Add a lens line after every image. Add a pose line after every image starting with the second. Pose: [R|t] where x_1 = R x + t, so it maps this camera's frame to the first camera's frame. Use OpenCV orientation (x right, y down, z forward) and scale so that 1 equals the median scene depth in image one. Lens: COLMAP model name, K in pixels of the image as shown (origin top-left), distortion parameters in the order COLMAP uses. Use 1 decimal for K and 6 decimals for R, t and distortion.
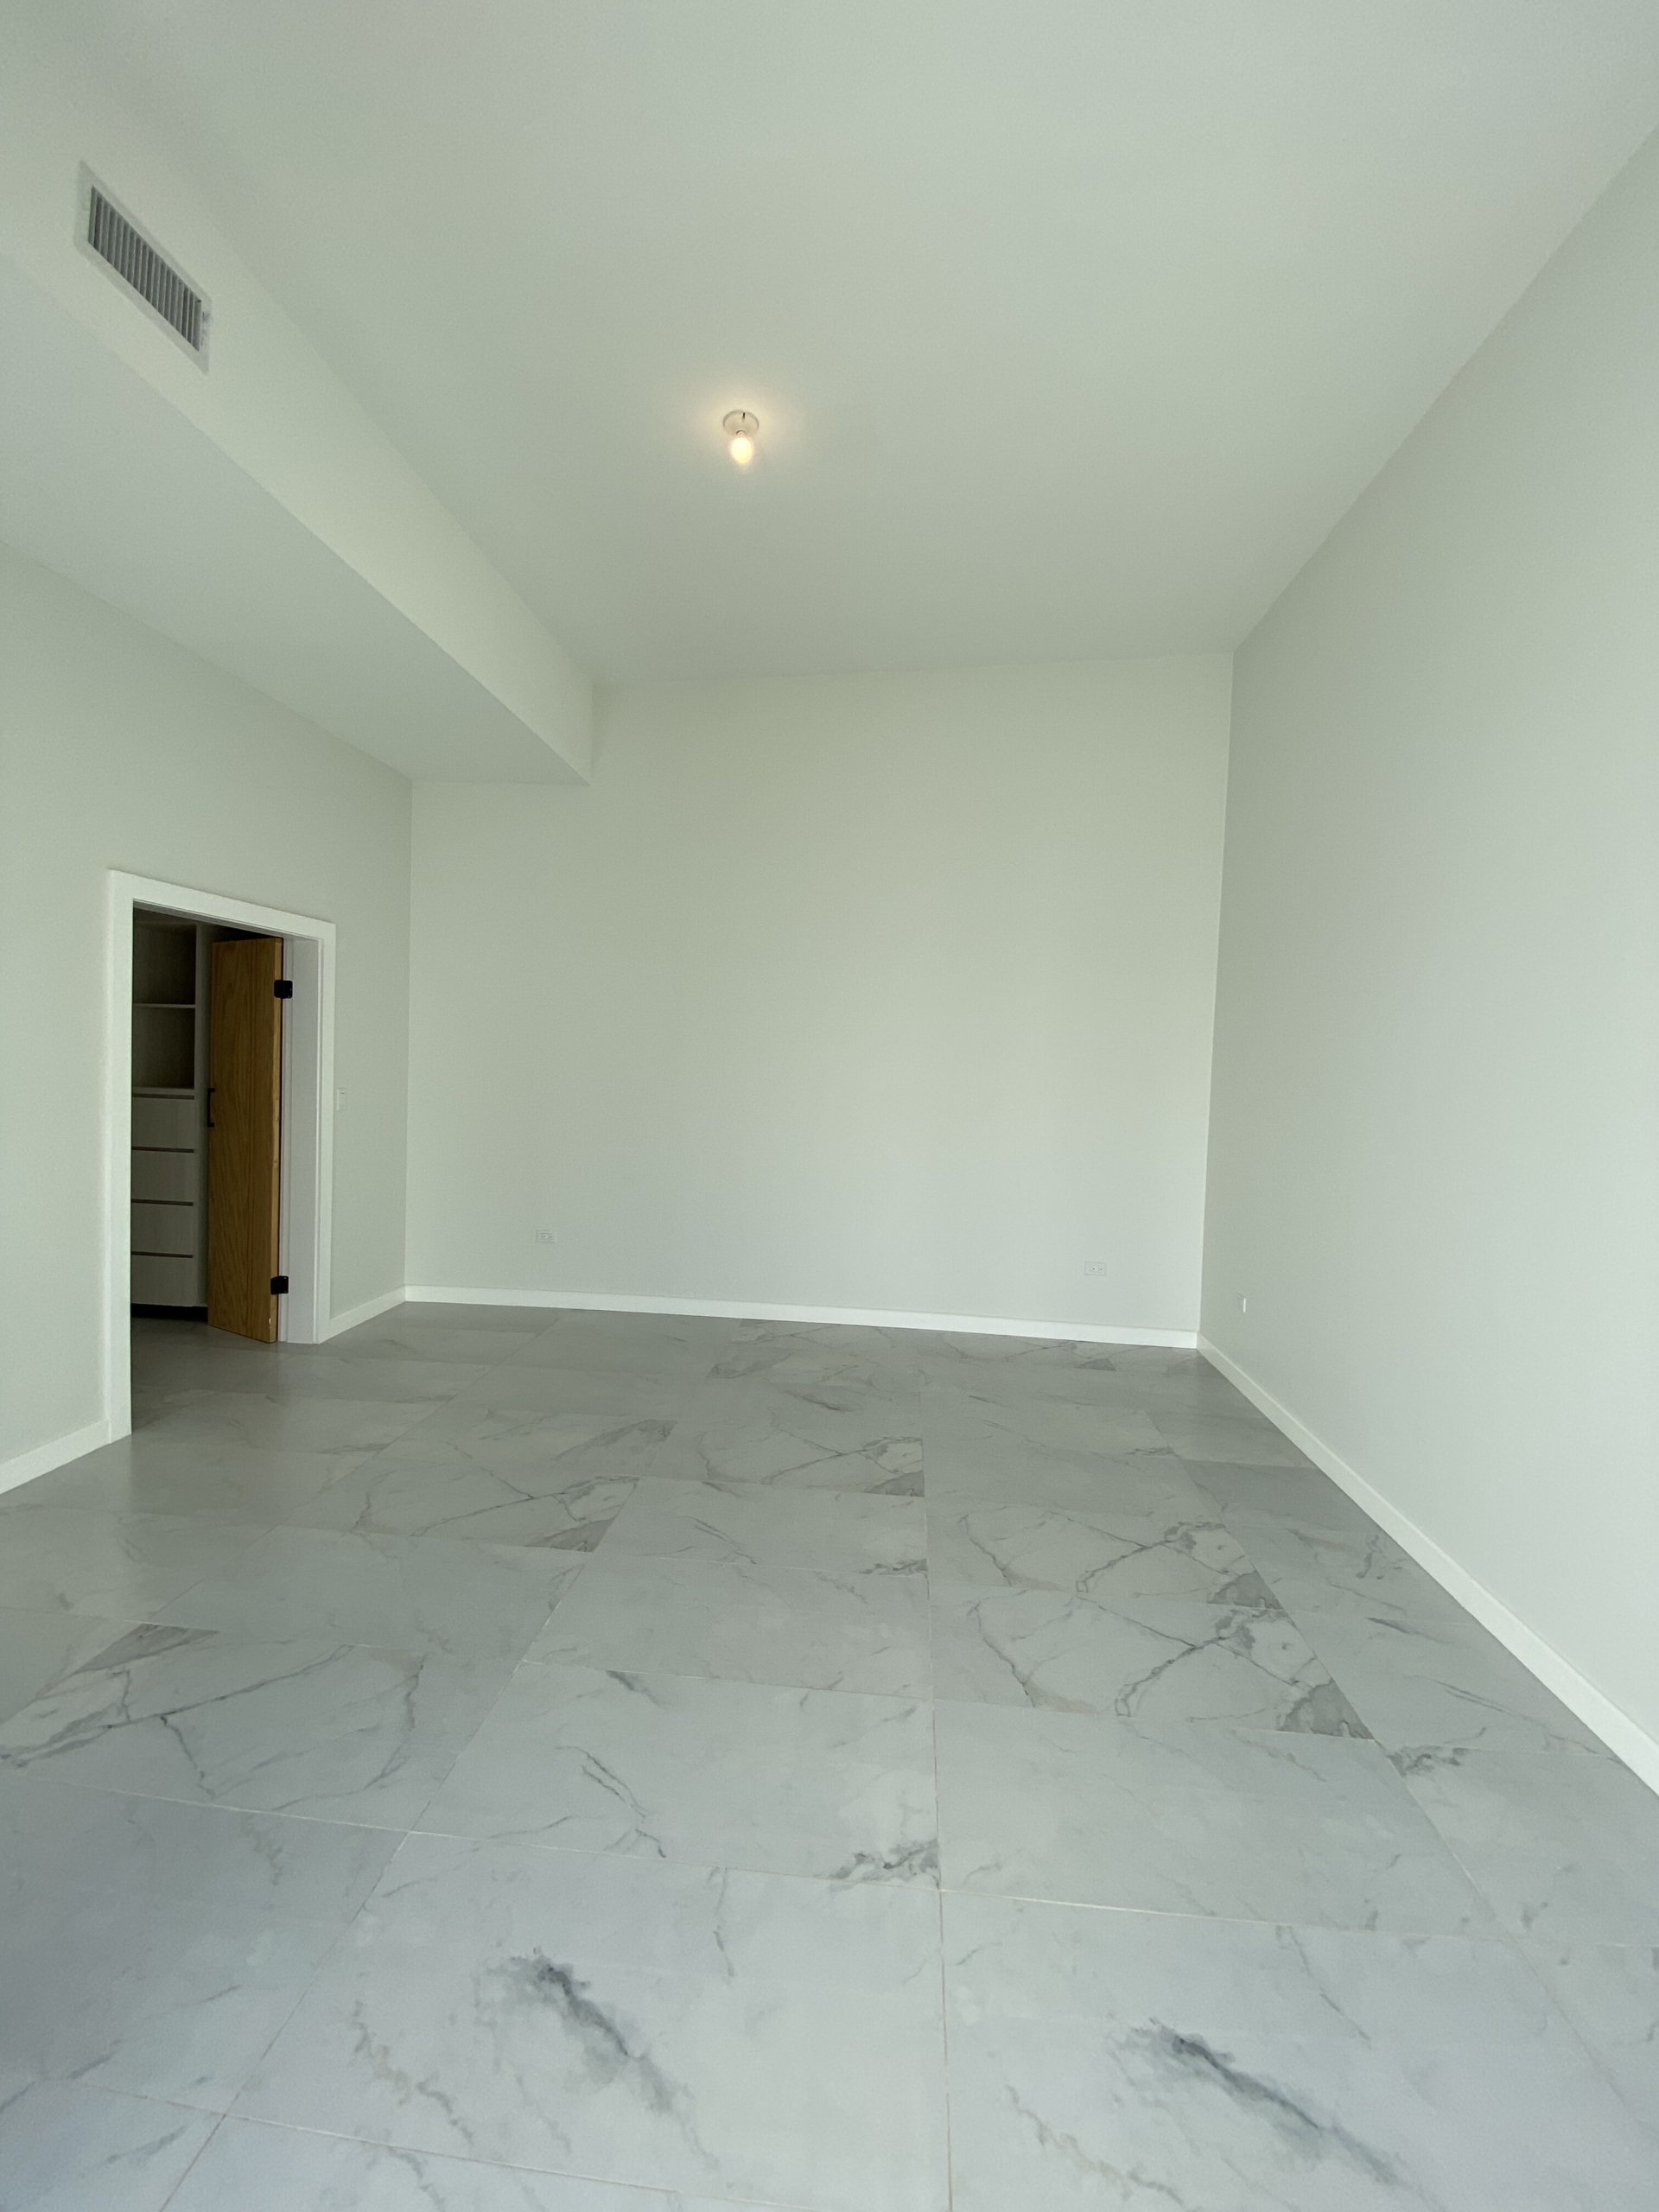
lens RADIAL K [[899.8, 0, 821.4], [0, 899.8, 1098.2], [0, 0, 1]] dist [0.014187, -0.016864]
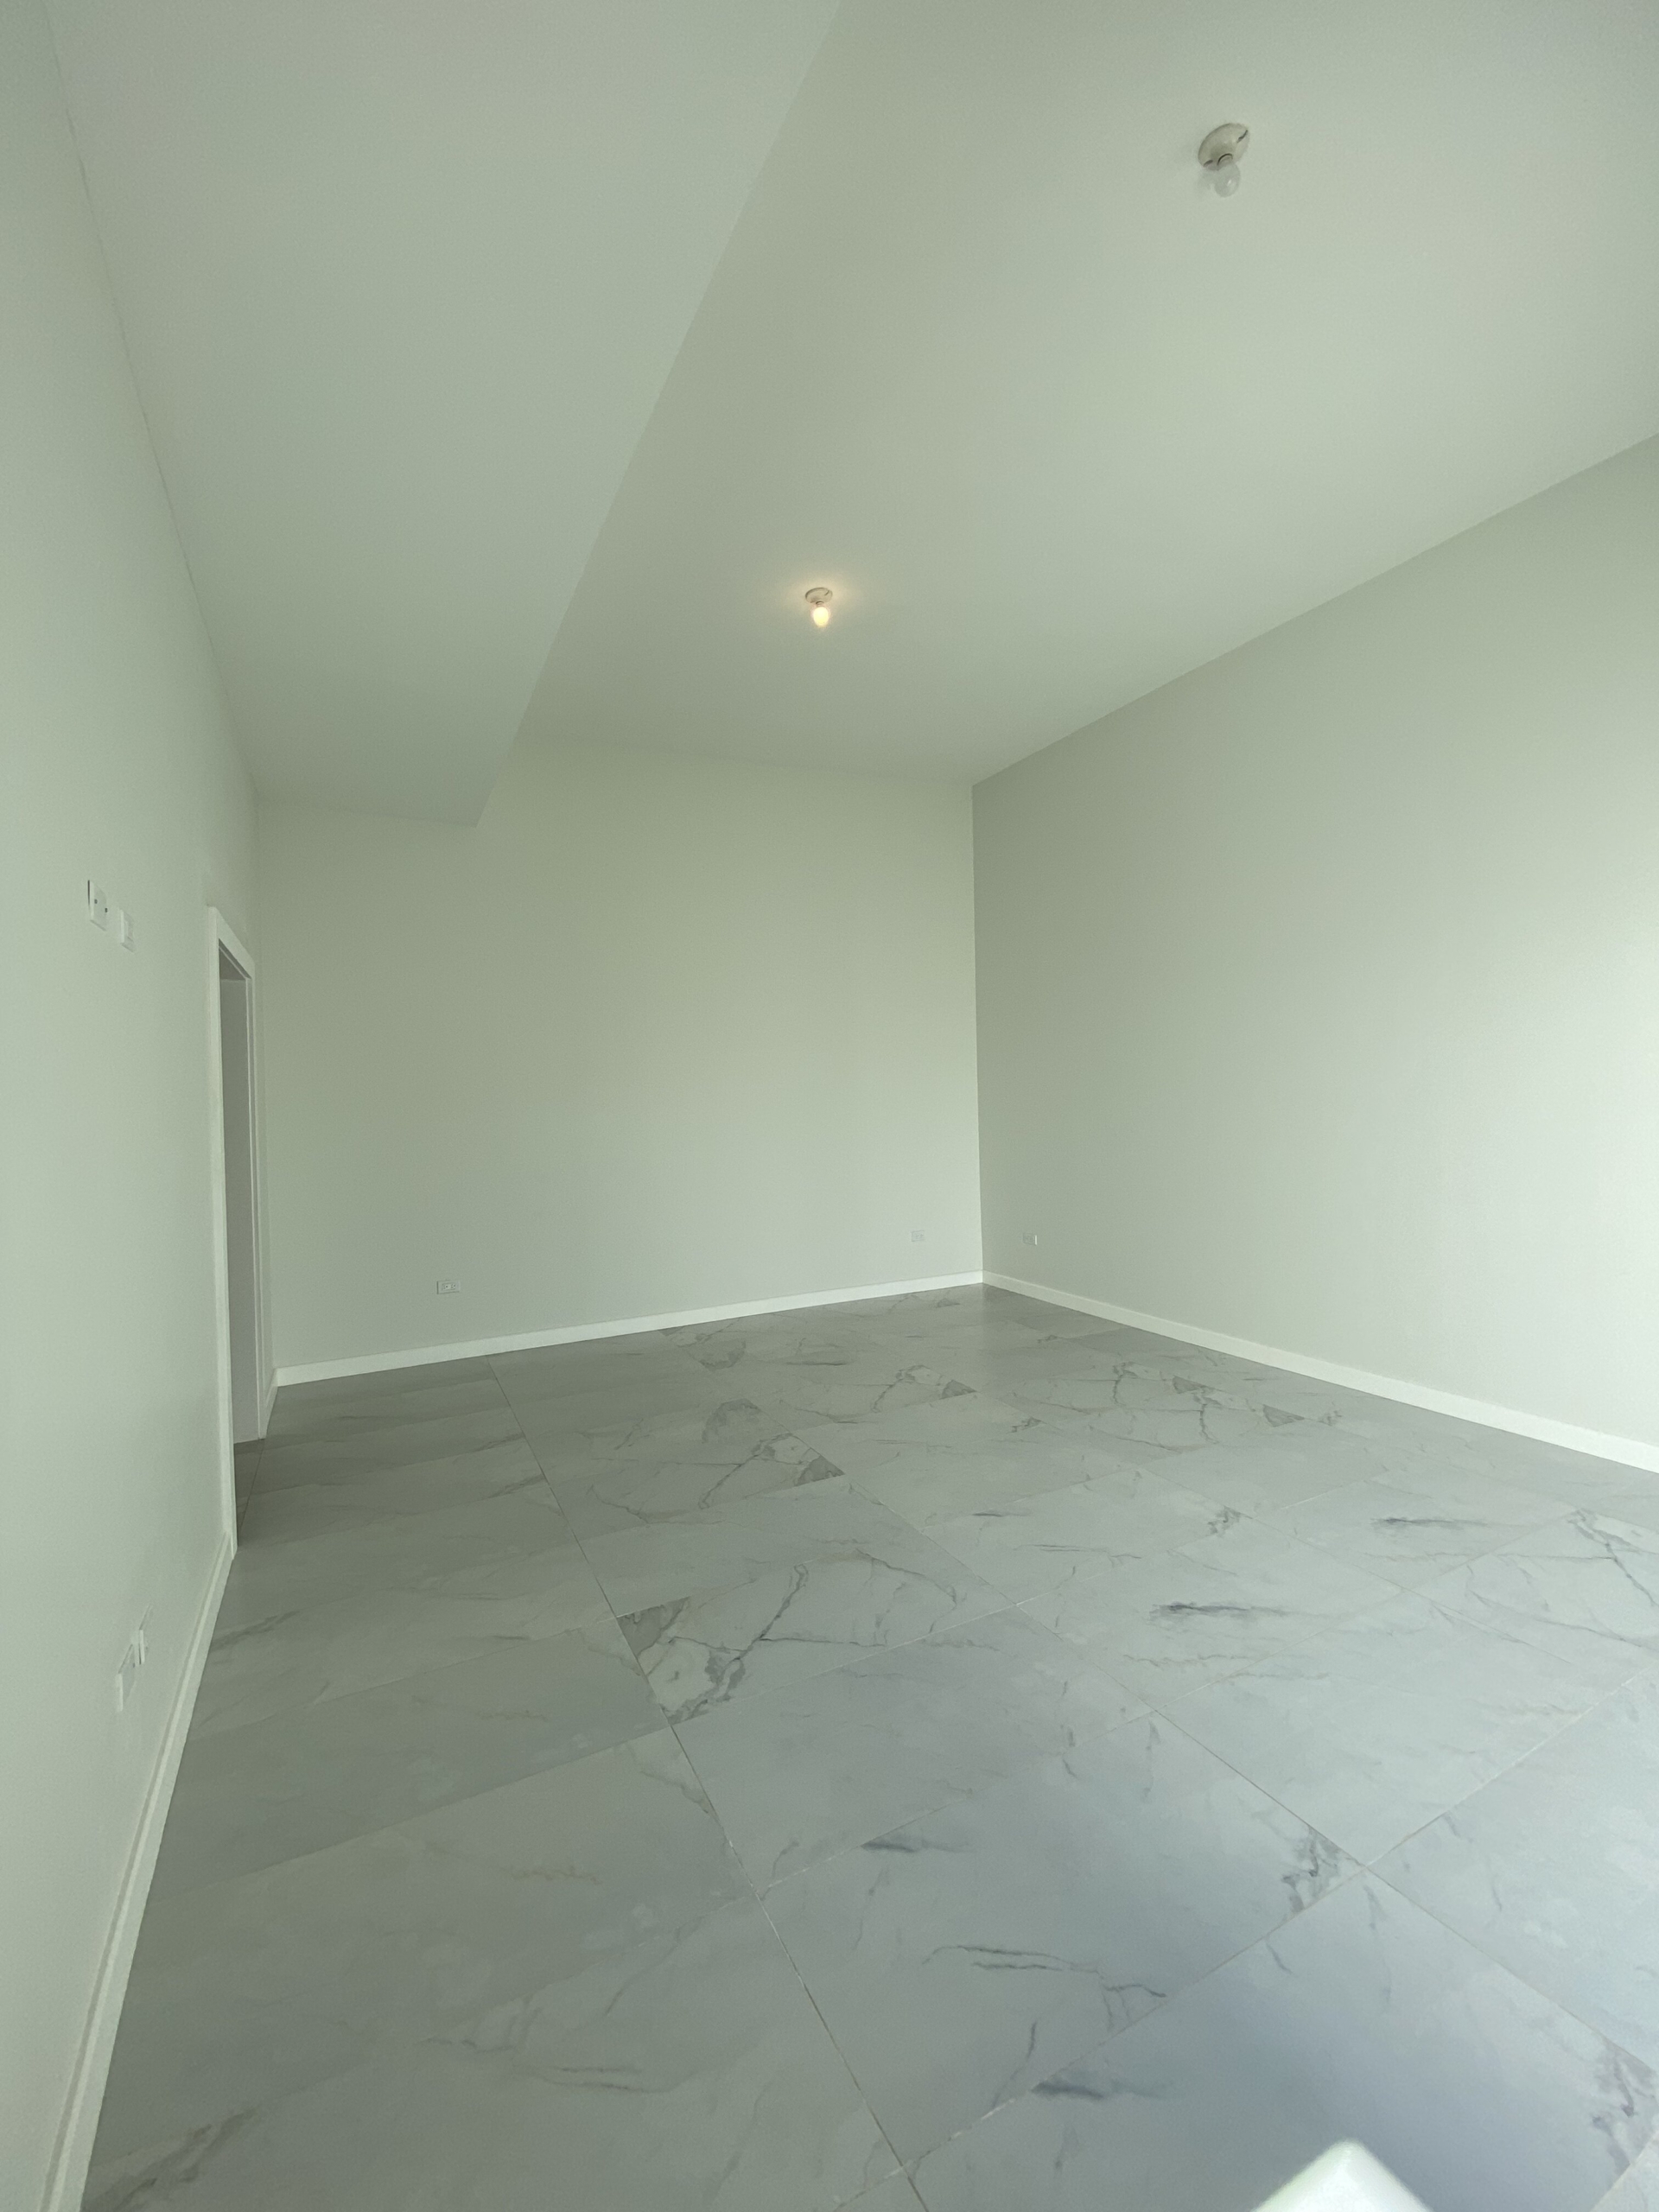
lens RADIAL K [[899.8, 0, 821.4], [0, 899.8, 1098.2], [0, 0, 1]] dist [0.014187, -0.016864]
pose [[0.843740, -0.057369, 0.533677, -0.877763], [0.076167, 0.997007, -0.013243, -0.007367], [-0.531320, 0.051822, 0.845585, -0.071866]]
